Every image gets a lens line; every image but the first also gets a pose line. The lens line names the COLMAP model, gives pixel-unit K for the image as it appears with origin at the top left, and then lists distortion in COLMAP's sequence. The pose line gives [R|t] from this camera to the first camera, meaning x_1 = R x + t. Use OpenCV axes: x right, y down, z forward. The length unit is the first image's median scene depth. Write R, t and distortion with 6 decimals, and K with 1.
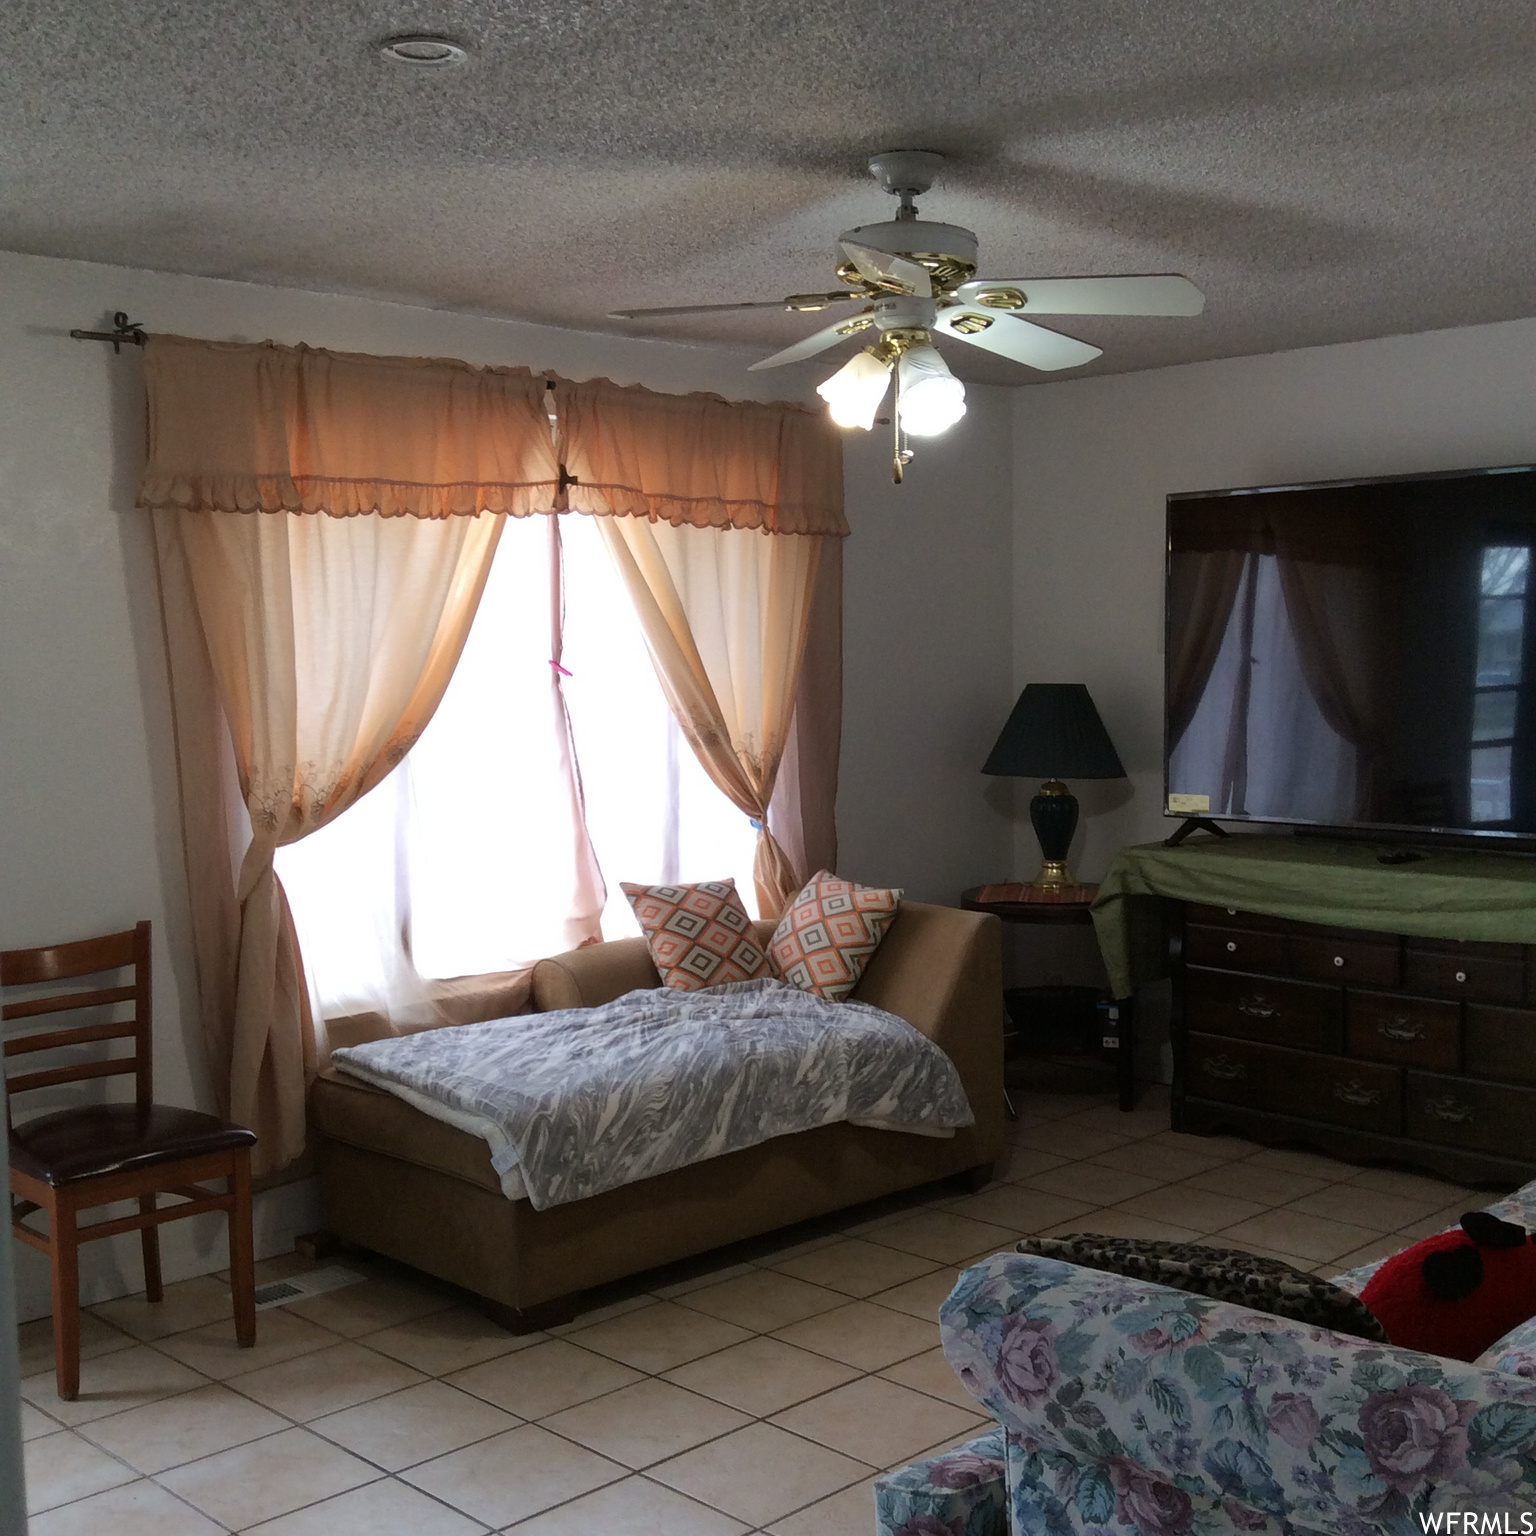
lens RADIAL K [[1884.9, 0, 764.5], [0, 1884.9, 769.9], [0, 0, 1]] dist [0.065567, 0.000000]
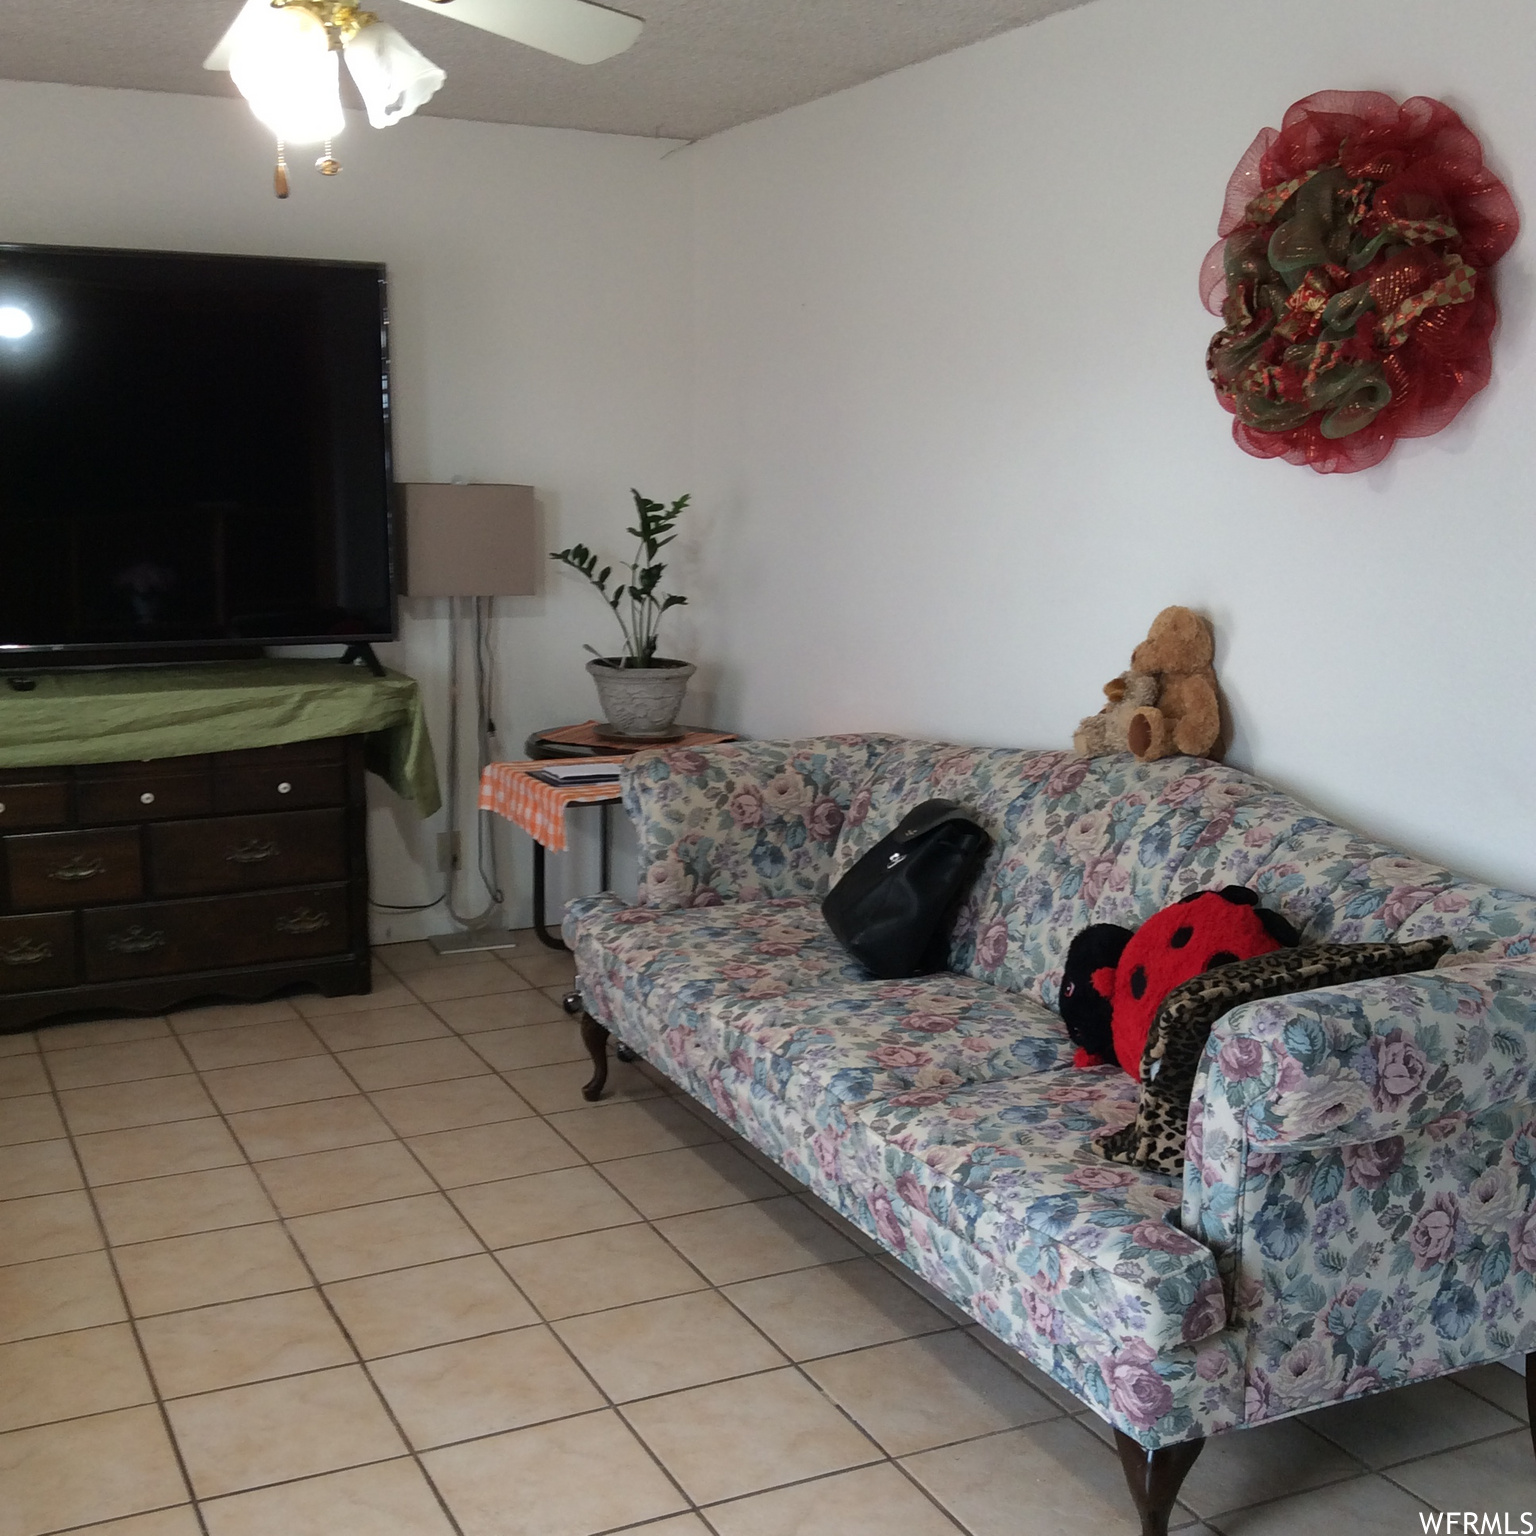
lens RADIAL K [[1884.9, 0, 765.1], [0, 1884.9, 766.4], [0, 0, 1]] dist [0.065567, 0.000000]
pose [[0.333053, -0.143350, 0.931948, -0.996718], [0.055733, 0.989641, 0.132306, -0.035481], [-0.941260, 0.007875, 0.337592, 0.959599]]
